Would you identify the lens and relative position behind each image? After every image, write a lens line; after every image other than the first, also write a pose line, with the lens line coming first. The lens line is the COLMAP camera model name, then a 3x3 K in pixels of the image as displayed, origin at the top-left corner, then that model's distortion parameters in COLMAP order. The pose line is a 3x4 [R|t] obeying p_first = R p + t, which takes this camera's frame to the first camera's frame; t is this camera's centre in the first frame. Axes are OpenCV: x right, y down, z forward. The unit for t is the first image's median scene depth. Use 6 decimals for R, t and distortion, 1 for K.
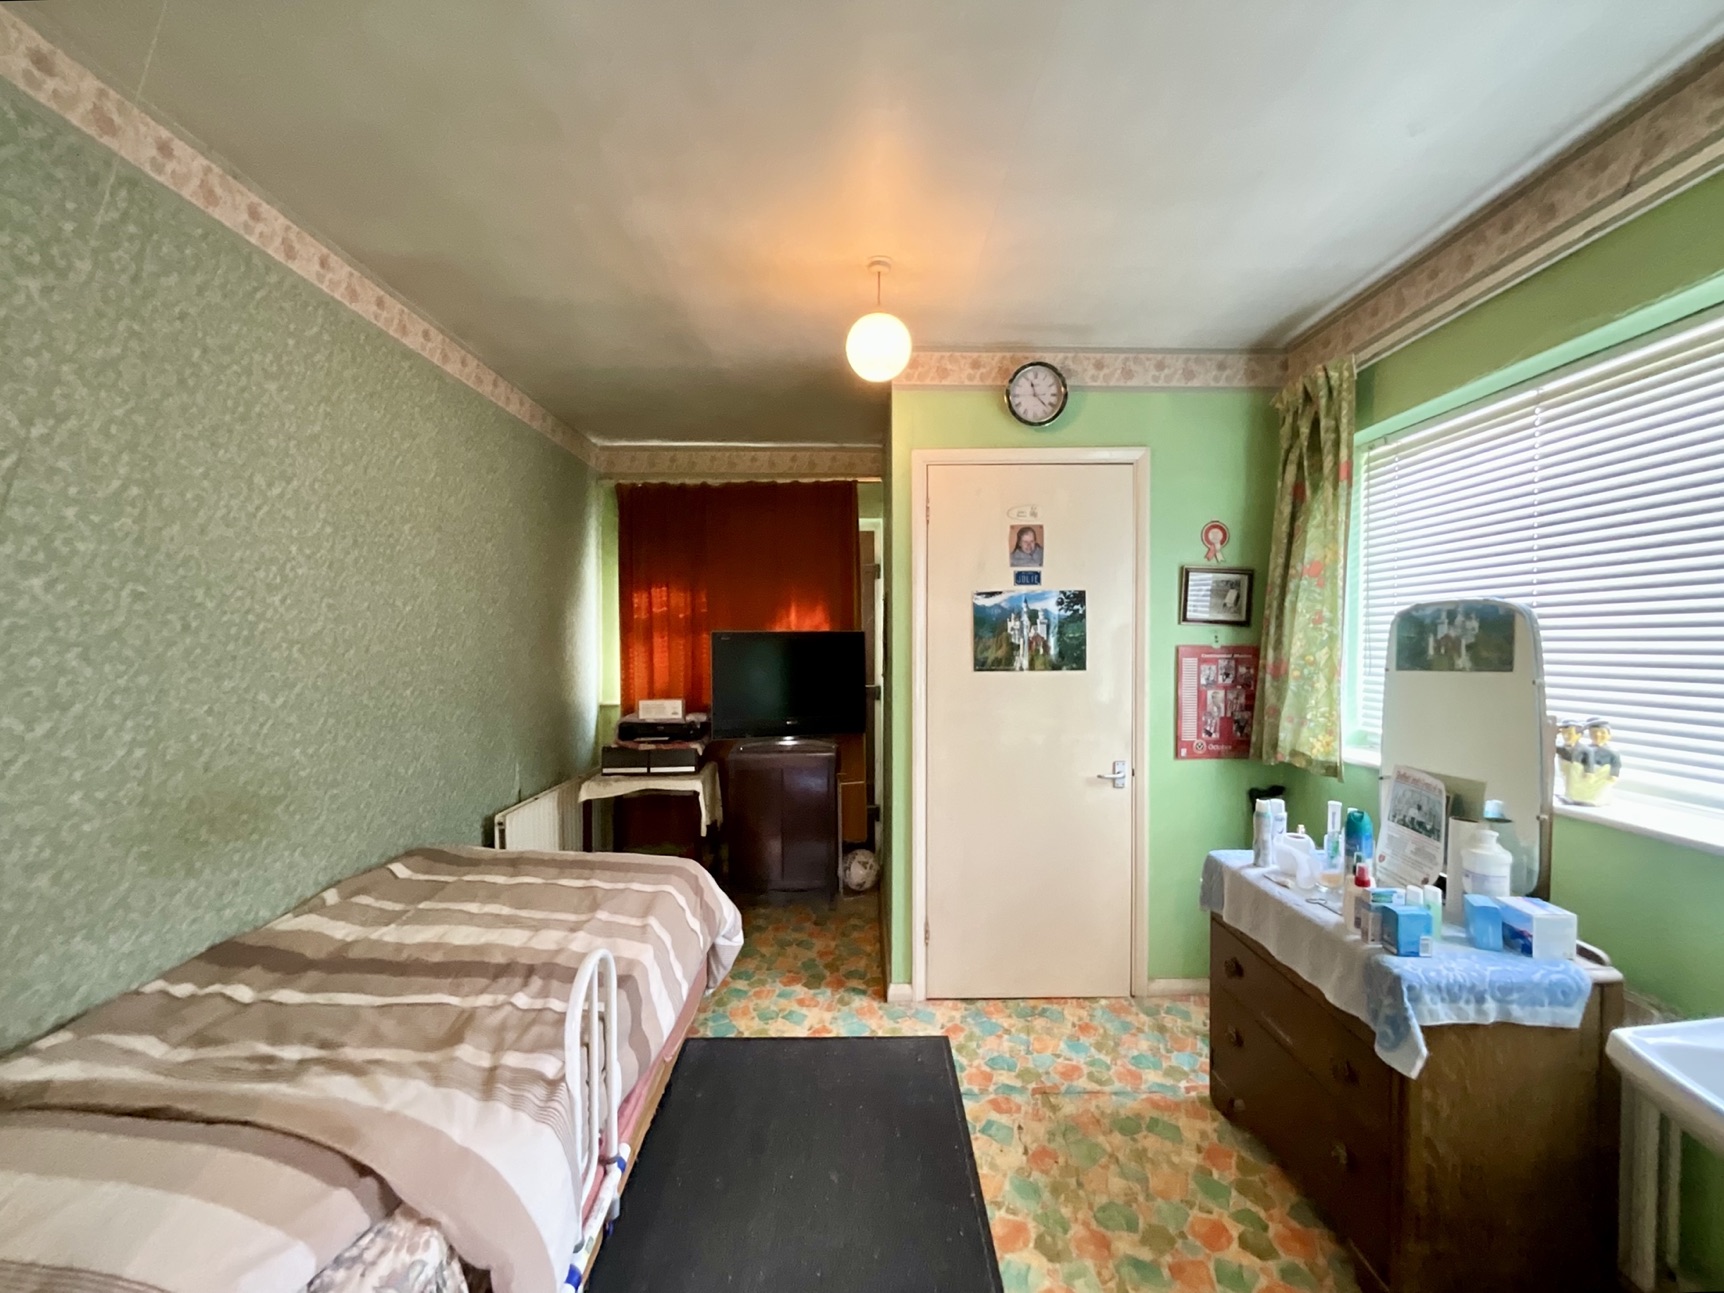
lens RADIAL K [[694.8, 0, 861.4], [0, 694.8, 651.1], [0, 0, 1]] dist [-0.002007, 0.000235]
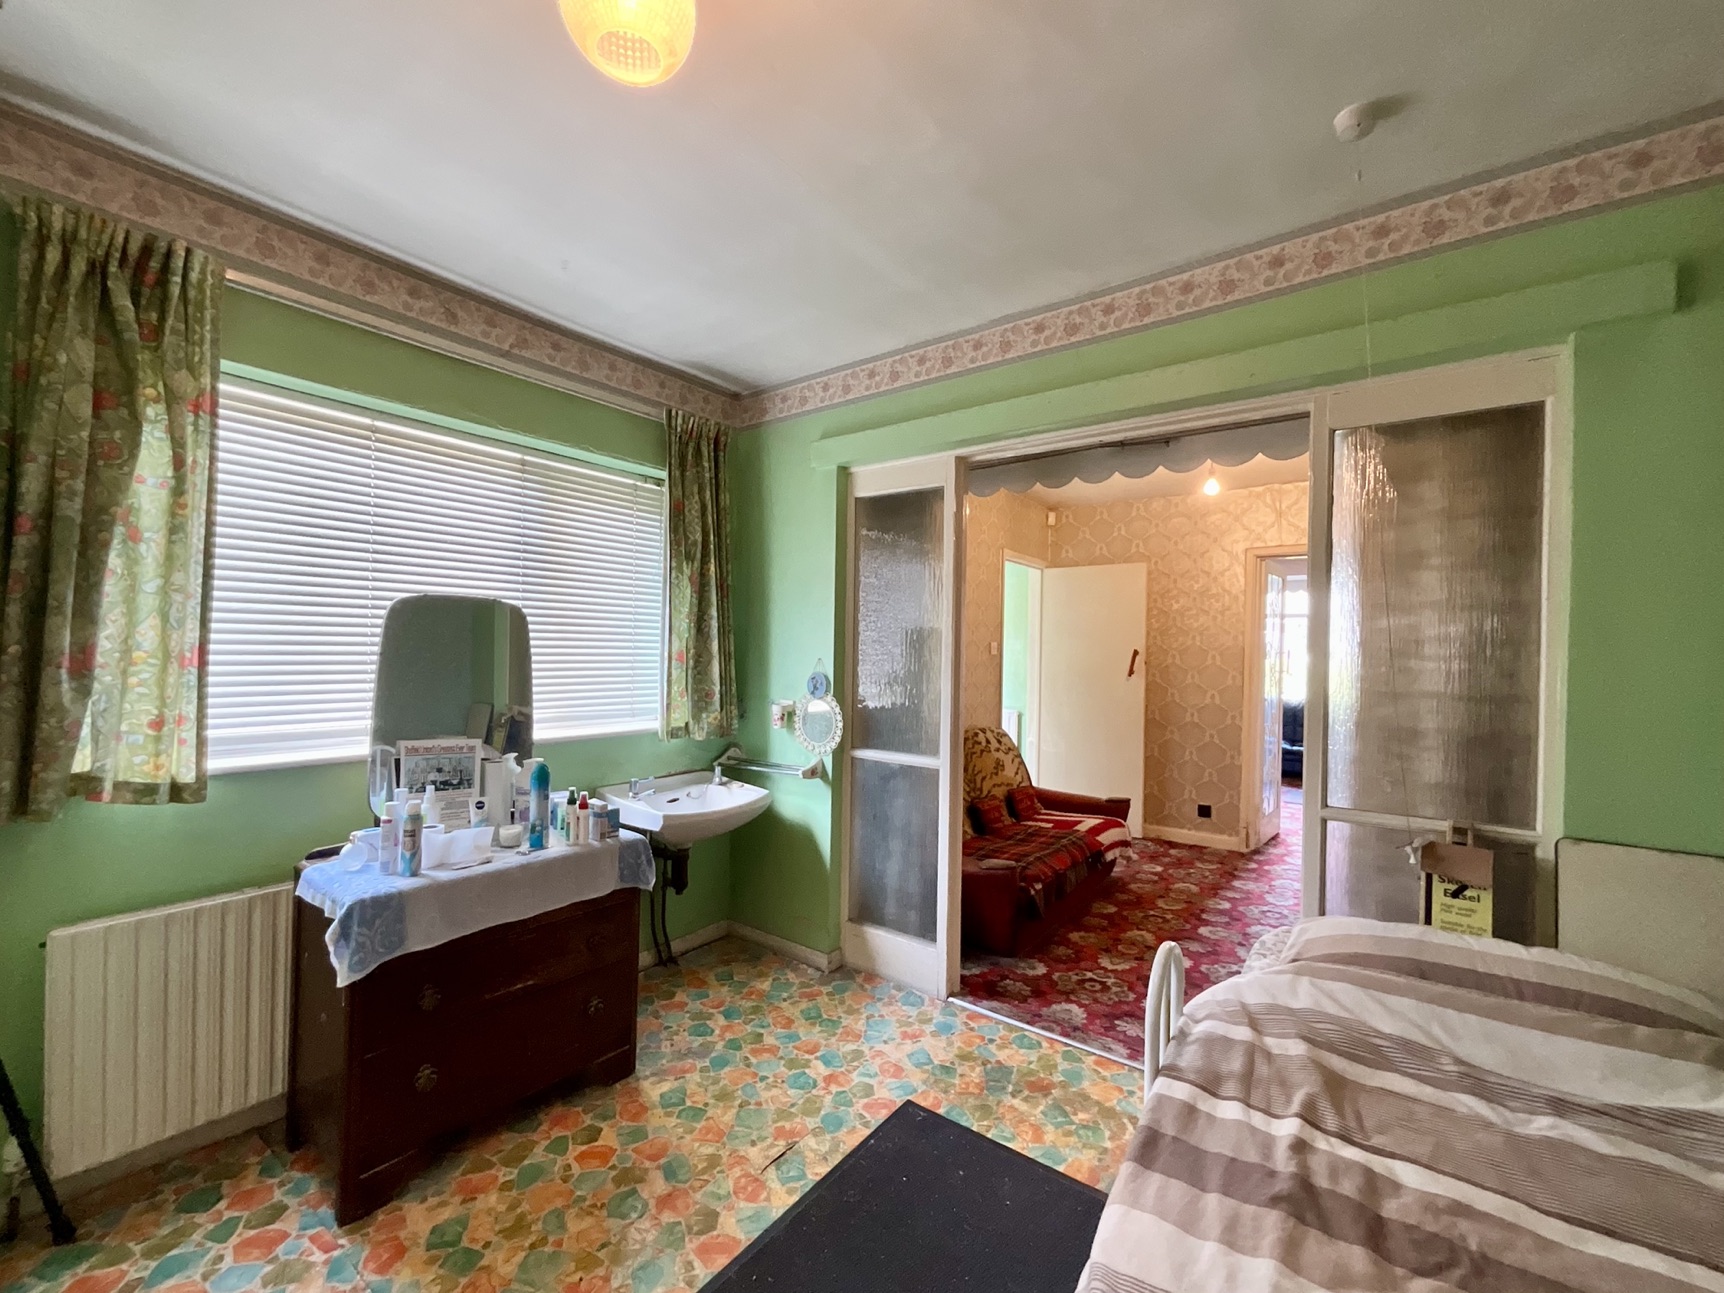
lens RADIAL K [[694.8, 0, 861.4], [0, 694.8, 651.1], [0, 0, 1]] dist [-0.002007, 0.000235]
pose [[-0.796161, -0.014519, 0.604911, -0.494406], [-0.011541, 0.999895, 0.008810, 0.007241], [-0.604975, 0.000033, -0.796244, 1.599309]]
